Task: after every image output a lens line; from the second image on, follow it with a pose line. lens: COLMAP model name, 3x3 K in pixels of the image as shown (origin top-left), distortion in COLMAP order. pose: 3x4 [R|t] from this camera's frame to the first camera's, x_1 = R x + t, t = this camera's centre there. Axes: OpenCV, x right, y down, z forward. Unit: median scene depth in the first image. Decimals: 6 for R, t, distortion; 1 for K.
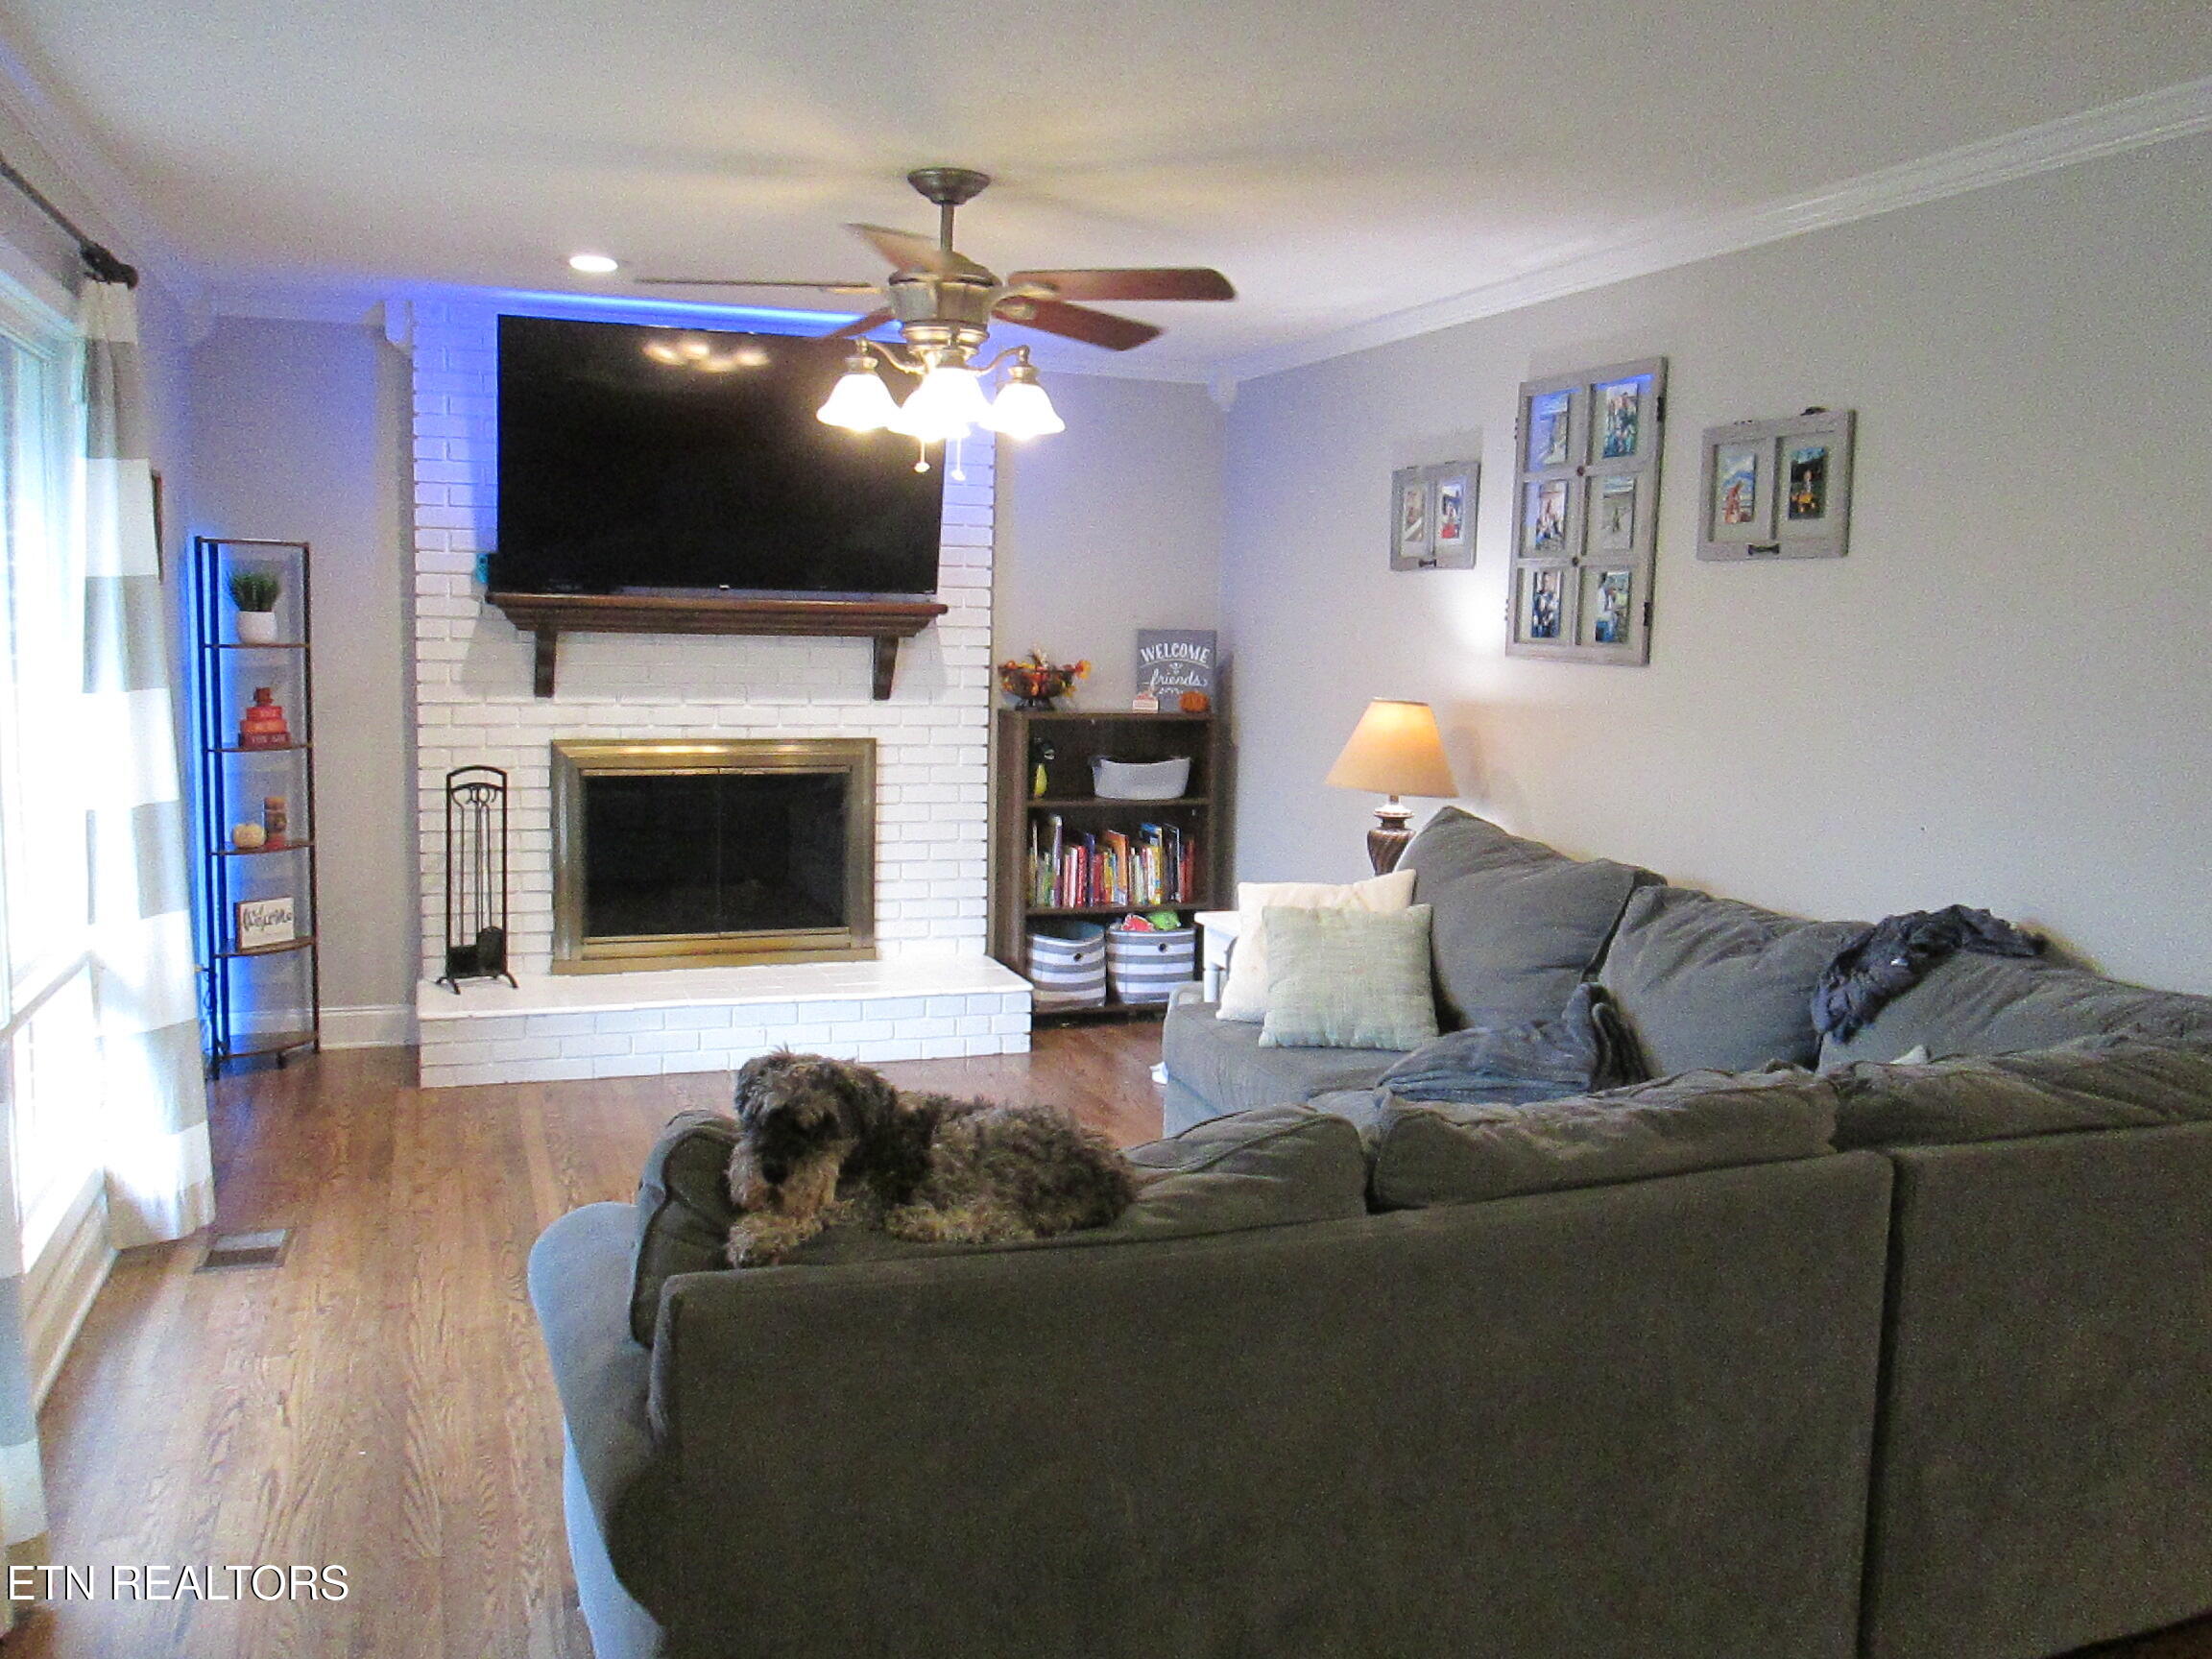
lens RADIAL K [[1859.2, 0, 1060.2], [0, 1859.2, 820.2], [0, 0, 1]] dist [-0.026415, 0.004484]
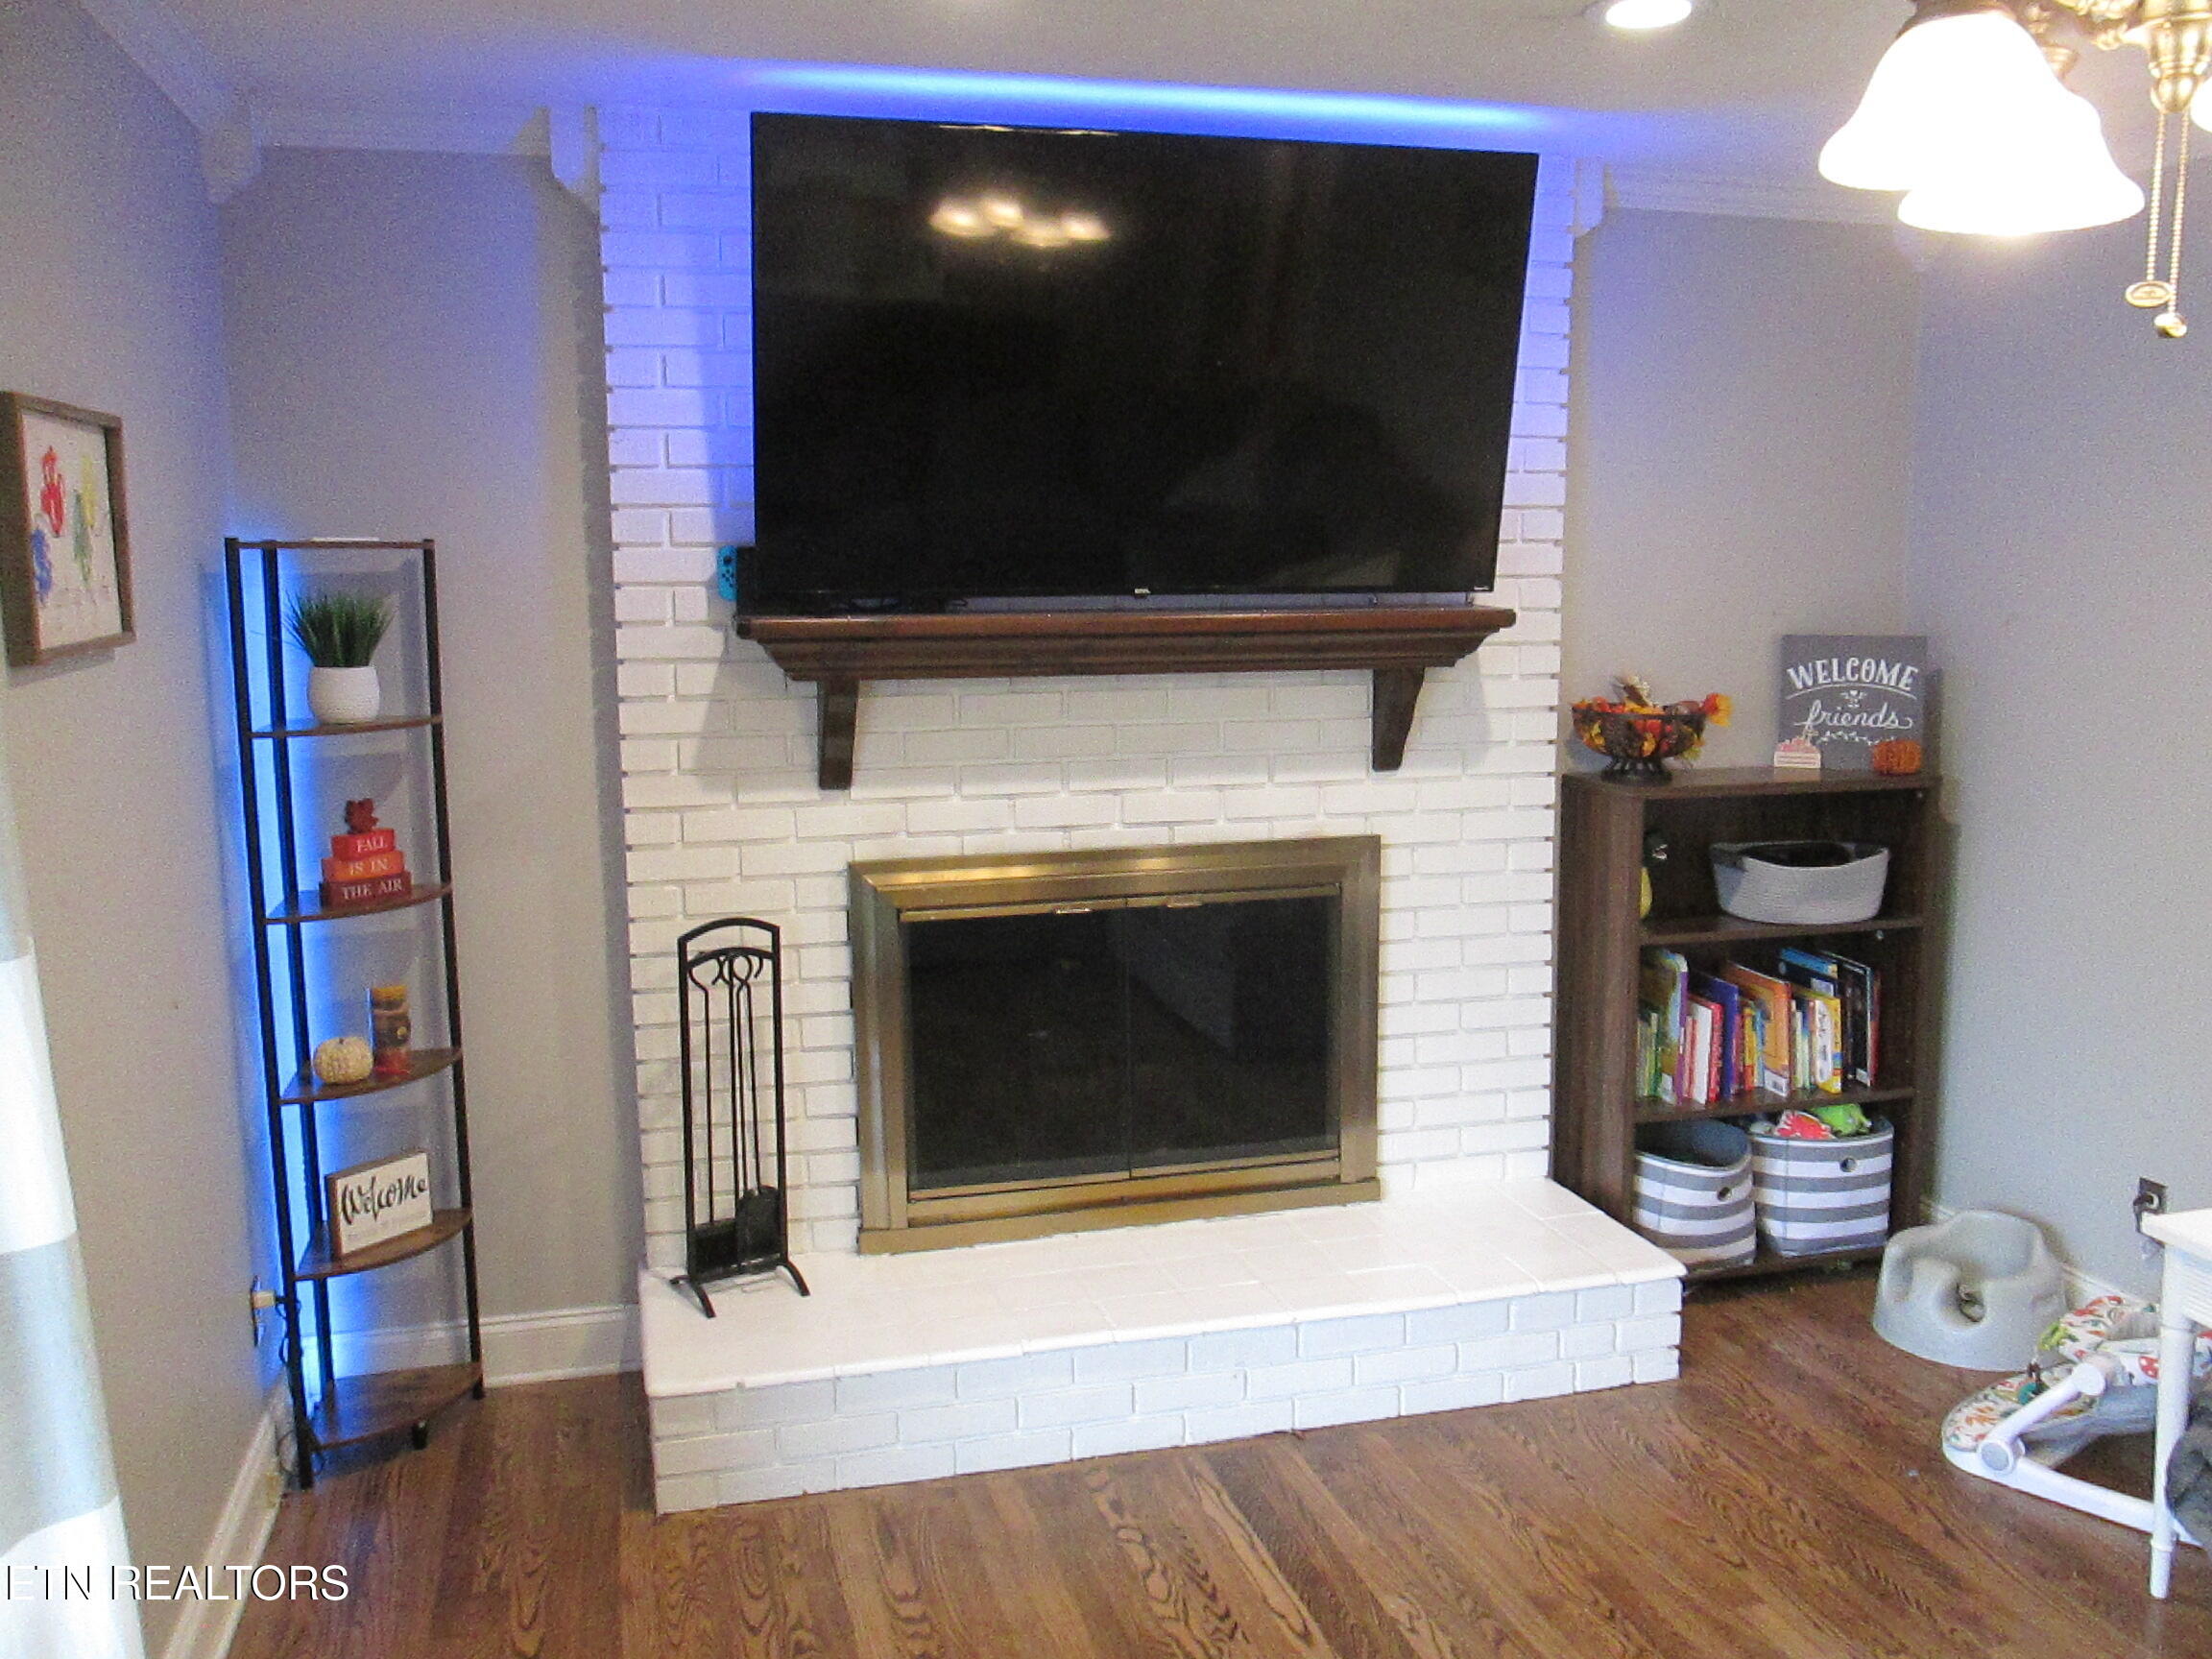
lens RADIAL K [[1859.2, 0, 1095.0], [0, 1859.2, 827.6], [0, 0, 1]] dist [-0.026415, 0.004484]
pose [[0.997193, -0.021458, -0.071734, -0.154953], [0.023806, 0.999203, 0.032041, -0.071494], [0.070990, -0.033658, 0.996909, 0.421311]]
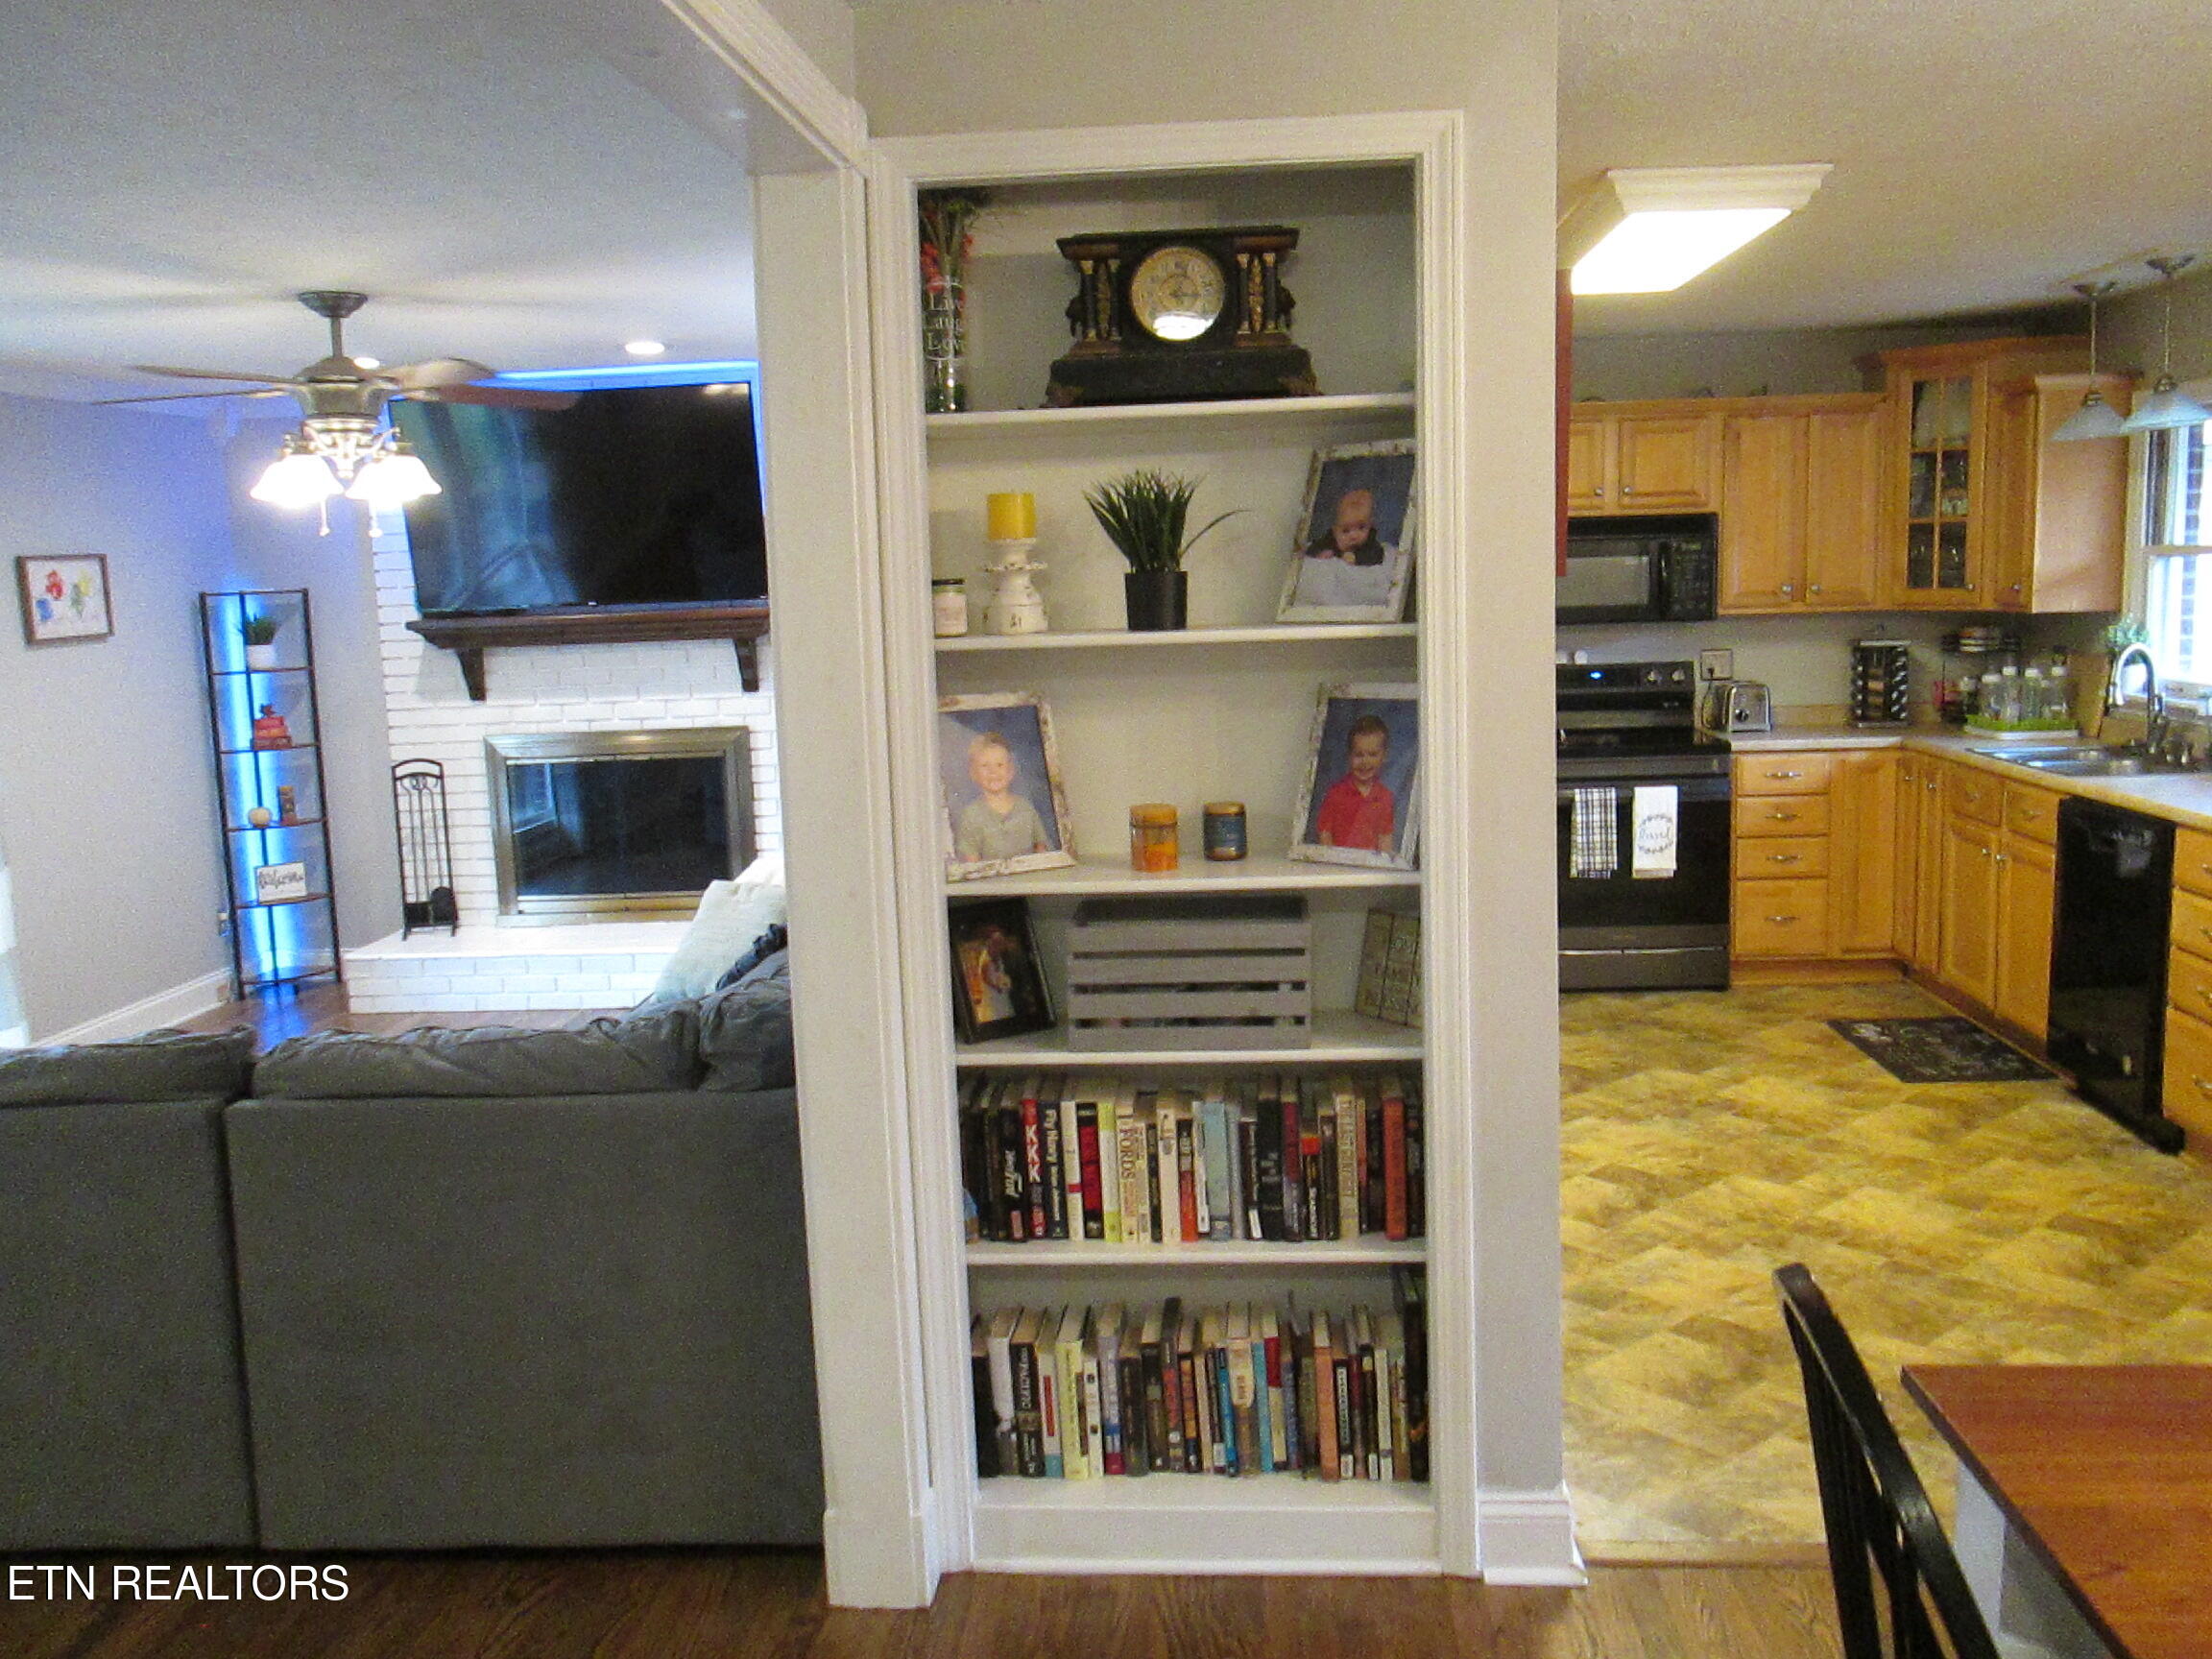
lens RADIAL K [[1859.2, 0, 1107.7], [0, 1859.2, 820.7], [0, 0, 1]] dist [-0.026415, 0.004484]
pose [[0.918421, -0.005624, -0.395565, 0.592582], [0.015922, 0.999614, 0.022757, -0.008480], [0.395284, -0.027199, 0.918156, 0.032630]]
